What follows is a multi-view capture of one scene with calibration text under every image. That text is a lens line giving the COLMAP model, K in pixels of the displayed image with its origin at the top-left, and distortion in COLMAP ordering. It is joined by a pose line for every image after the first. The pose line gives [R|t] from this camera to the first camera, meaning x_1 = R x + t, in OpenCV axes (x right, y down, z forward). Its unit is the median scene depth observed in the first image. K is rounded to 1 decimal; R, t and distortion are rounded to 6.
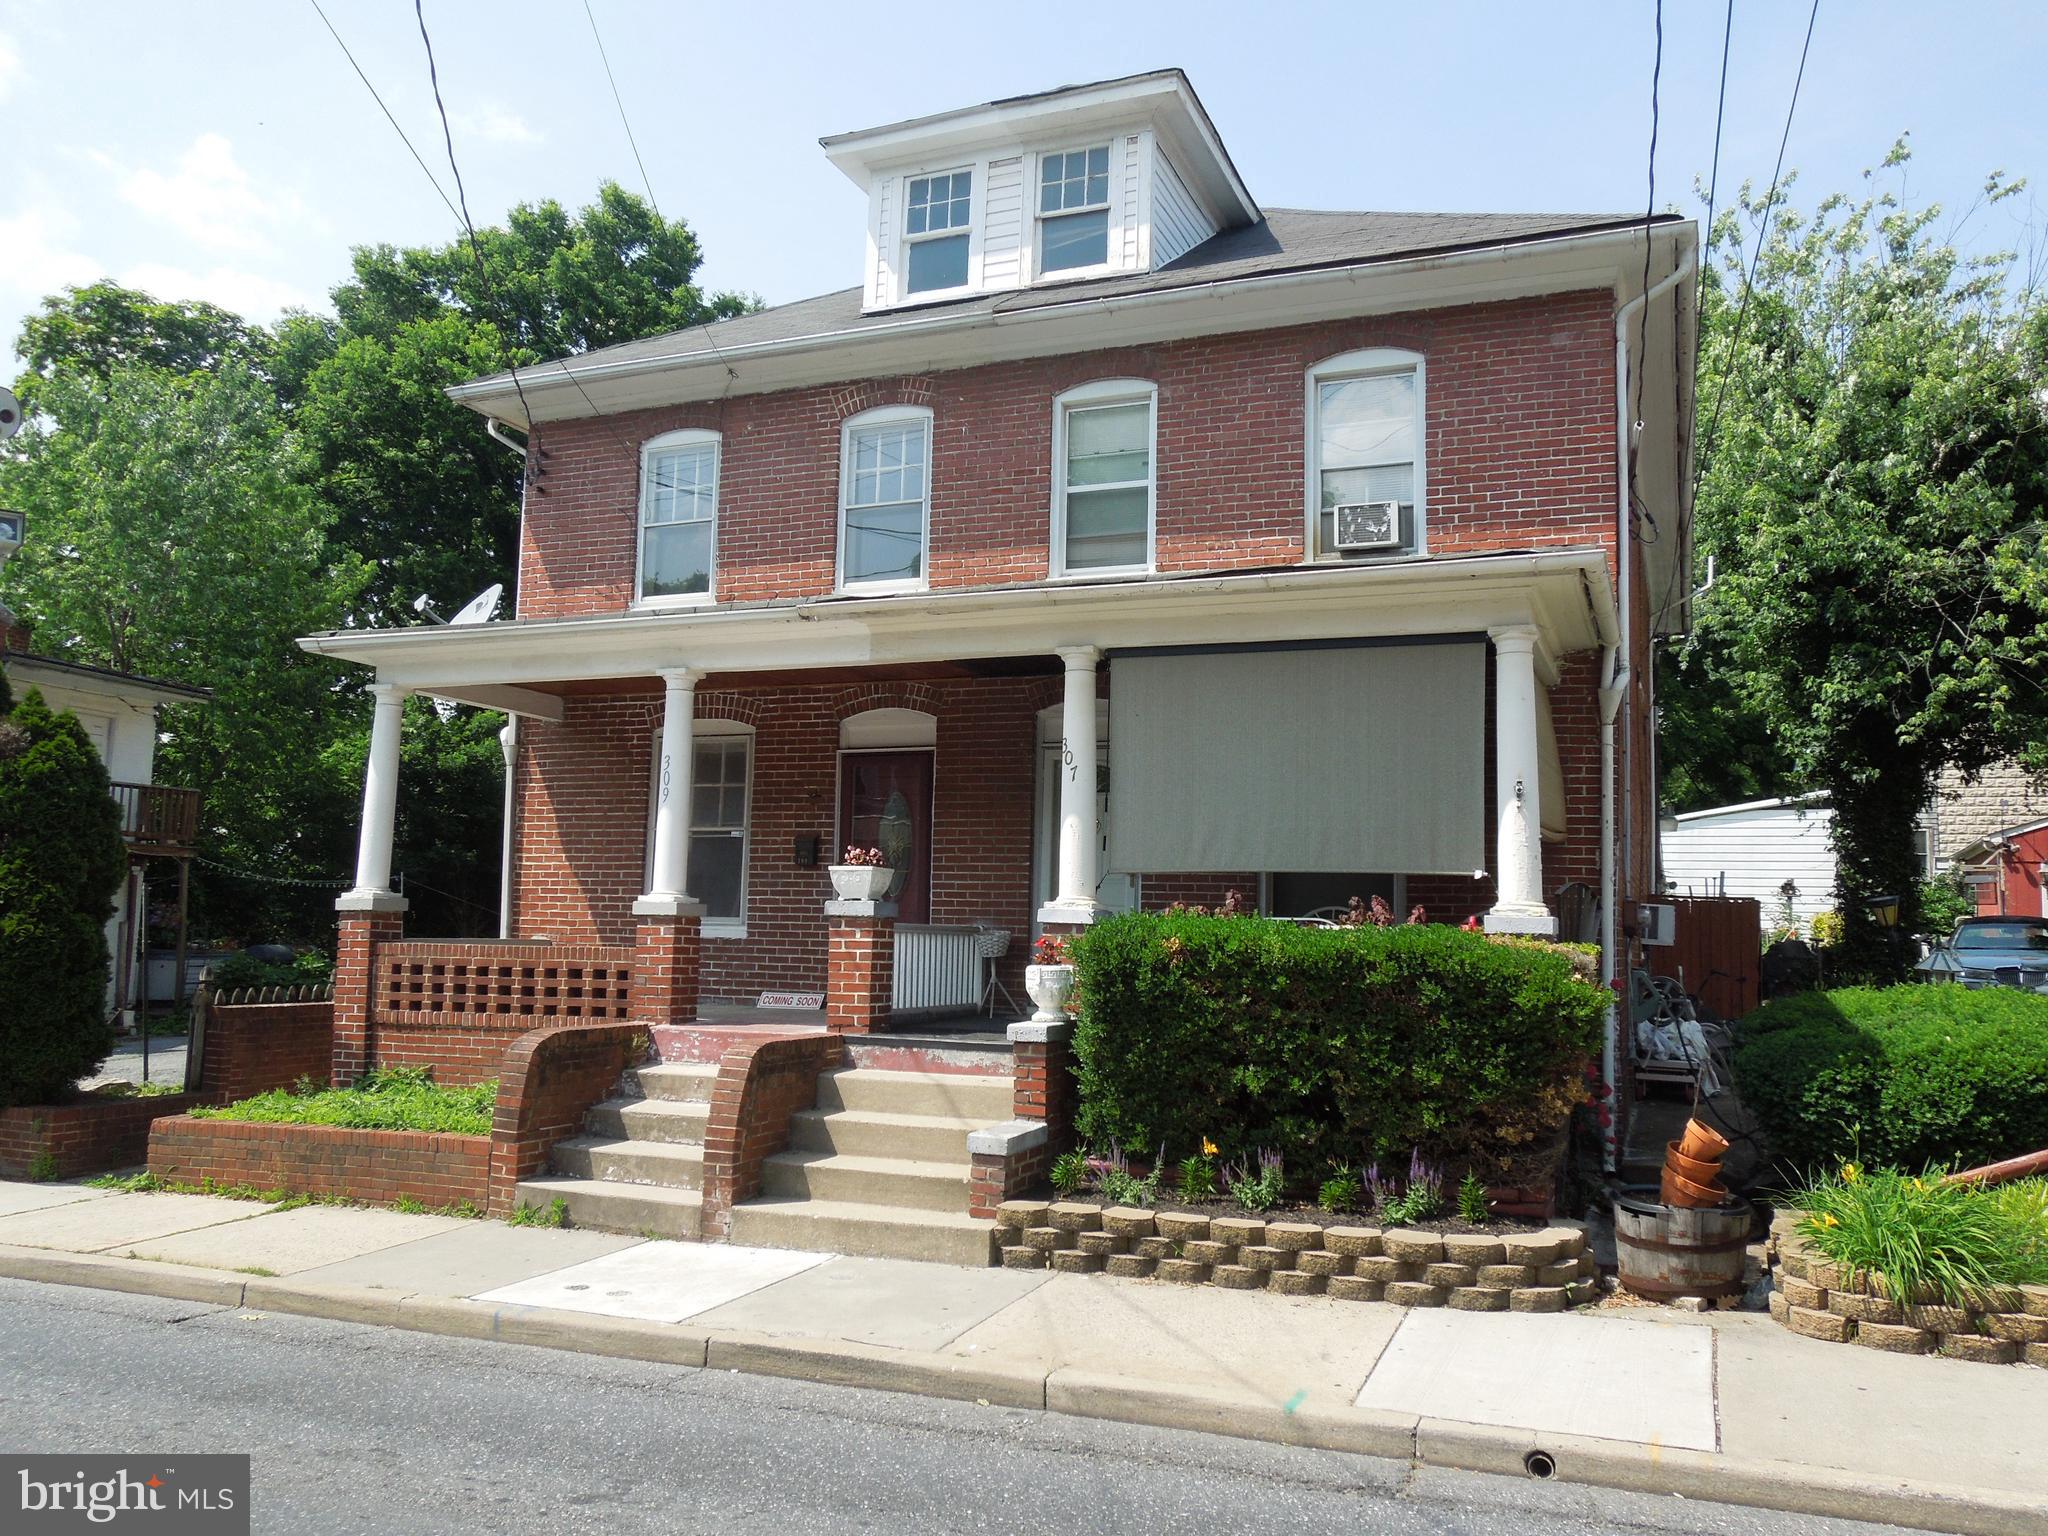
lens RADIAL K [[1545.1, 0, 1031.4], [0, 1545.1, 771.3], [0, 0, 1]] dist [-0.000663, -0.003601]
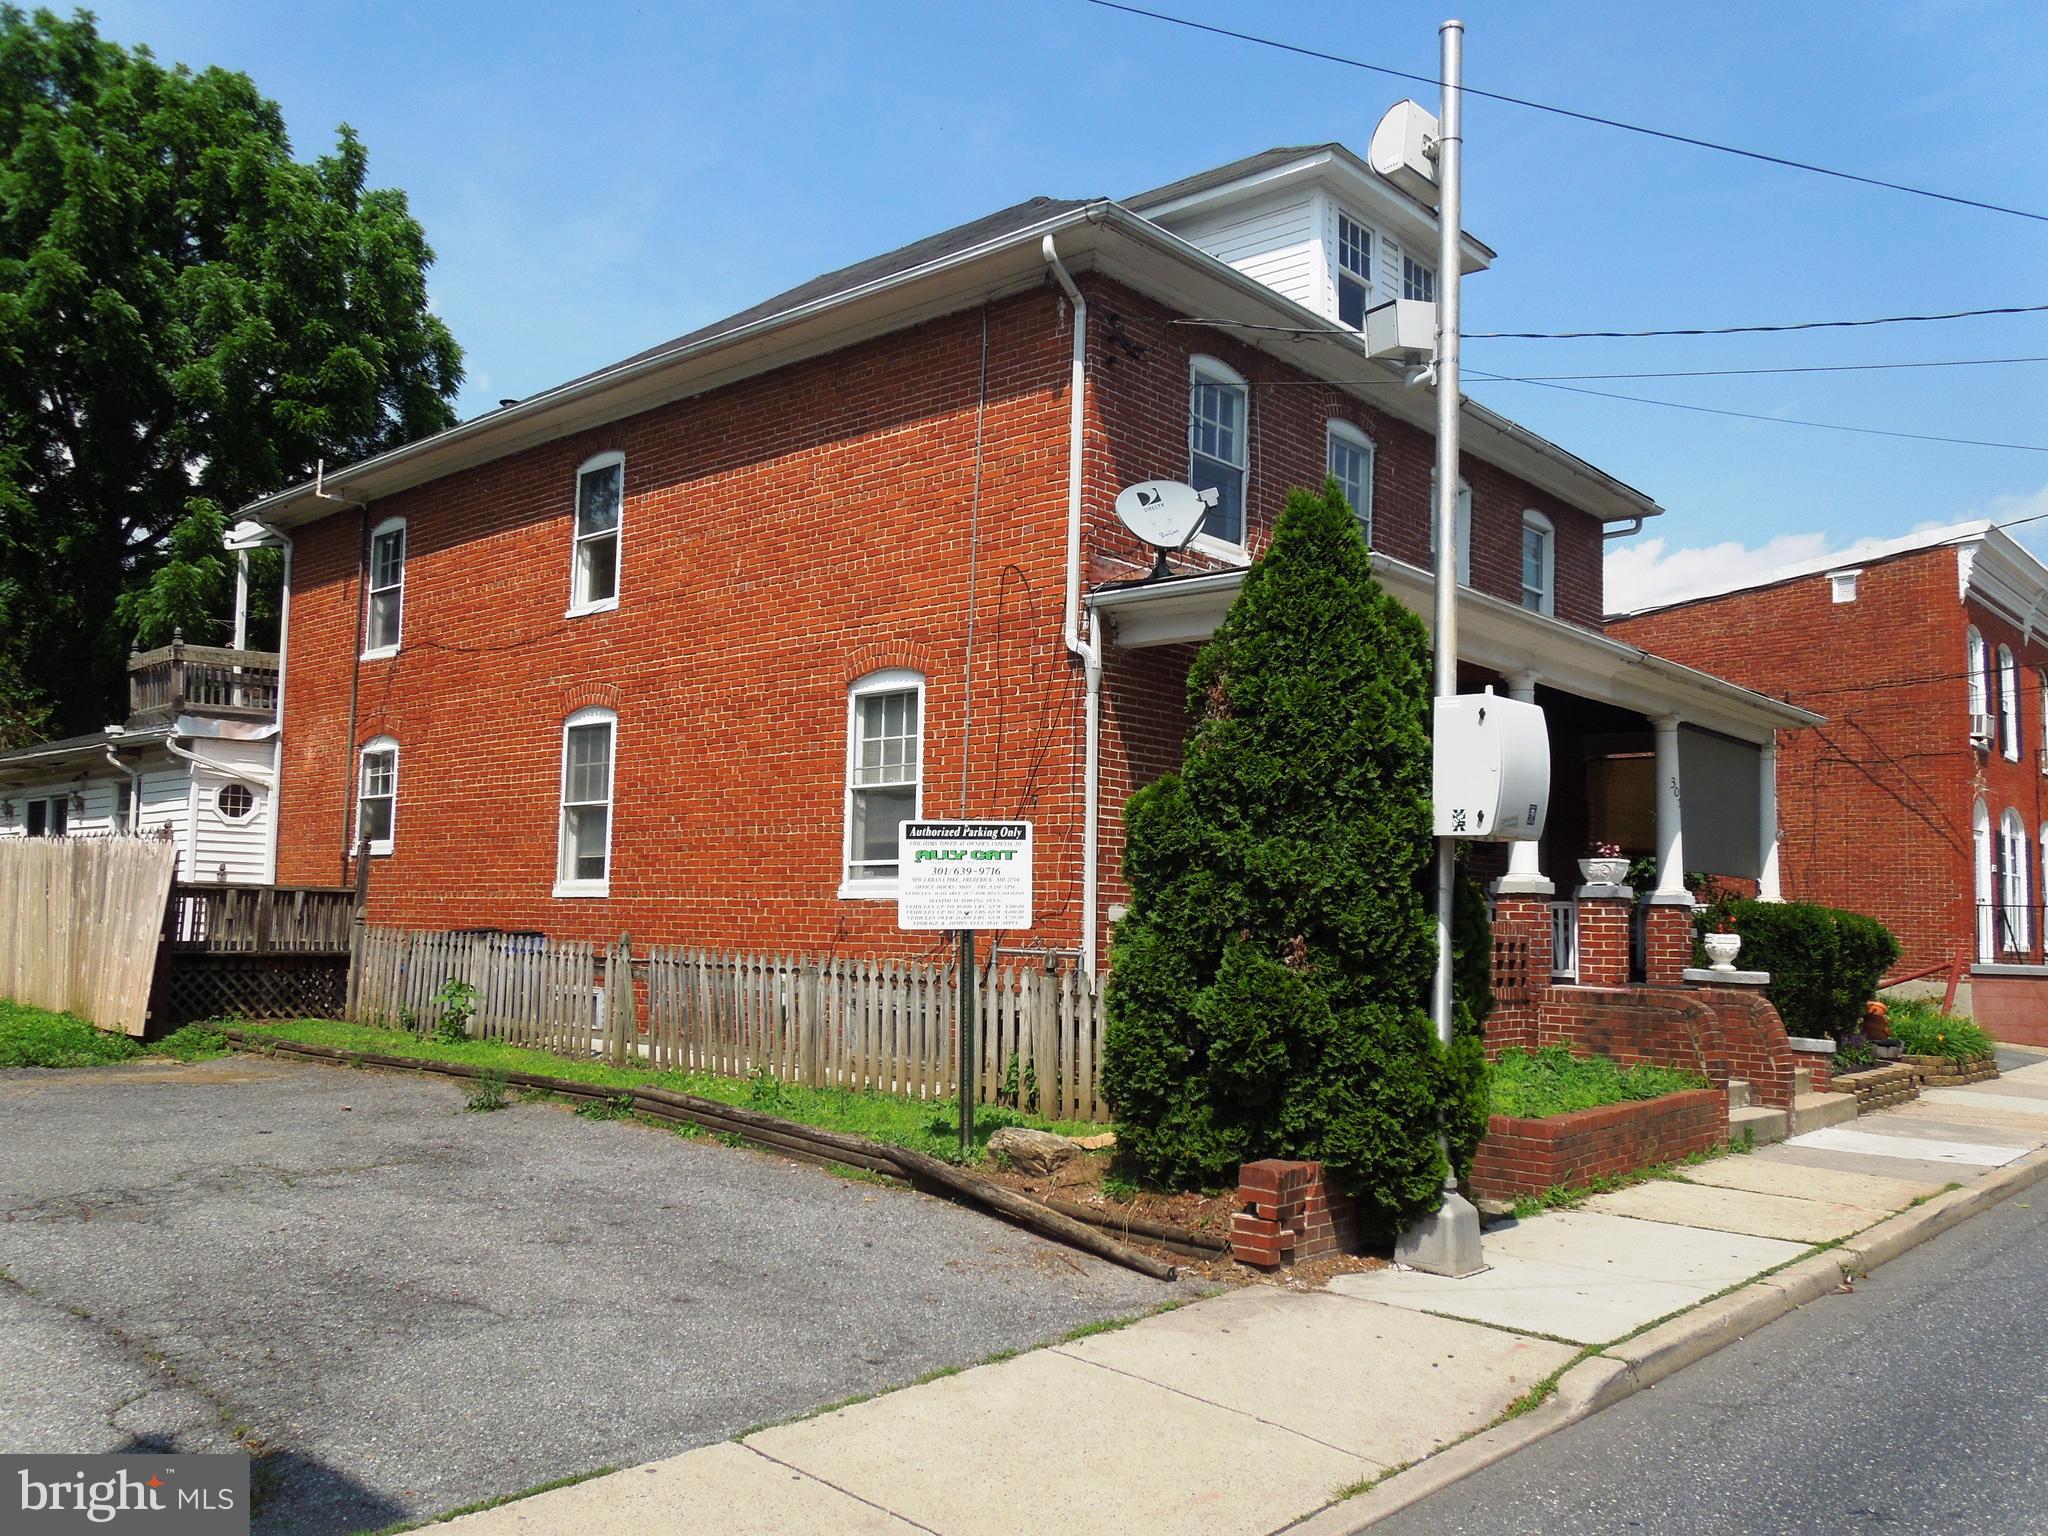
lens RADIAL K [[1674.8, 0, 1022.6], [0, 1674.8, 769.6], [0, 0, 1]] dist [-0.044803, -0.002565]
pose [[0.348359, 0.078116, 0.934101, -1.377738], [-0.118415, 0.992205, -0.038814, 0.087576], [-0.929851, -0.097091, 0.354894, 0.852089]]
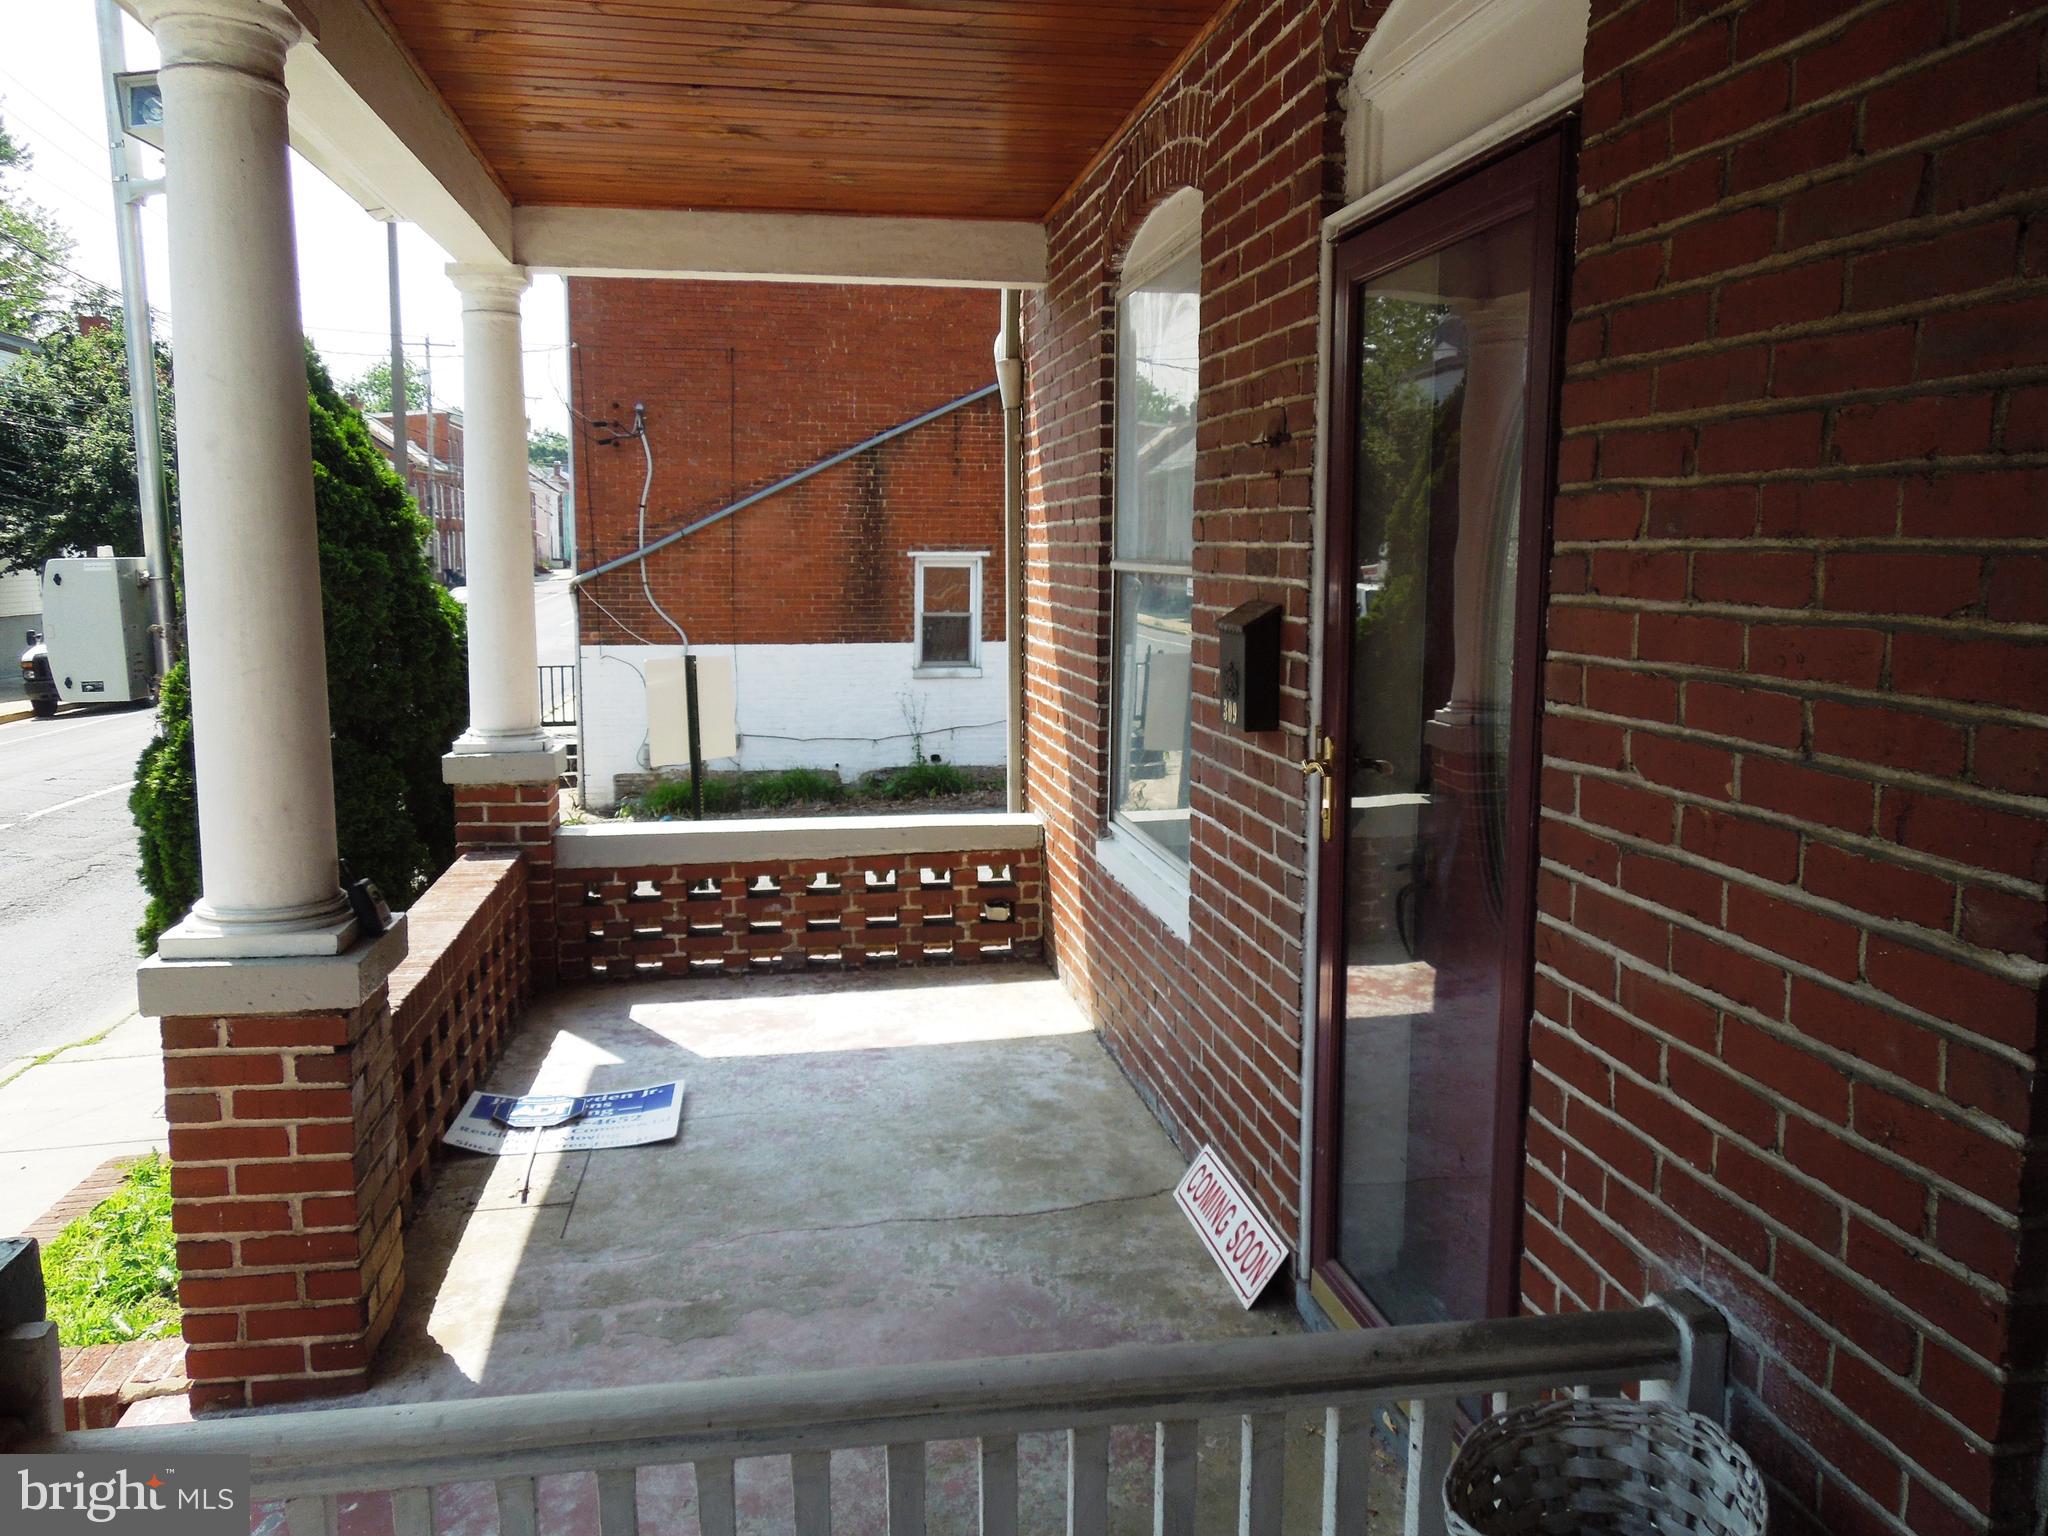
lens RADIAL K [[1545.1, 0, 1018.5], [0, 1545.1, 767.6], [0, 0, 1]] dist [-0.000663, -0.003601]
pose [[0.504661, 0.102325, -0.857232, 0.052306], [0.096114, 0.980119, 0.173577, 0.022028], [0.857951, -0.169989, 0.484793, 0.911131]]
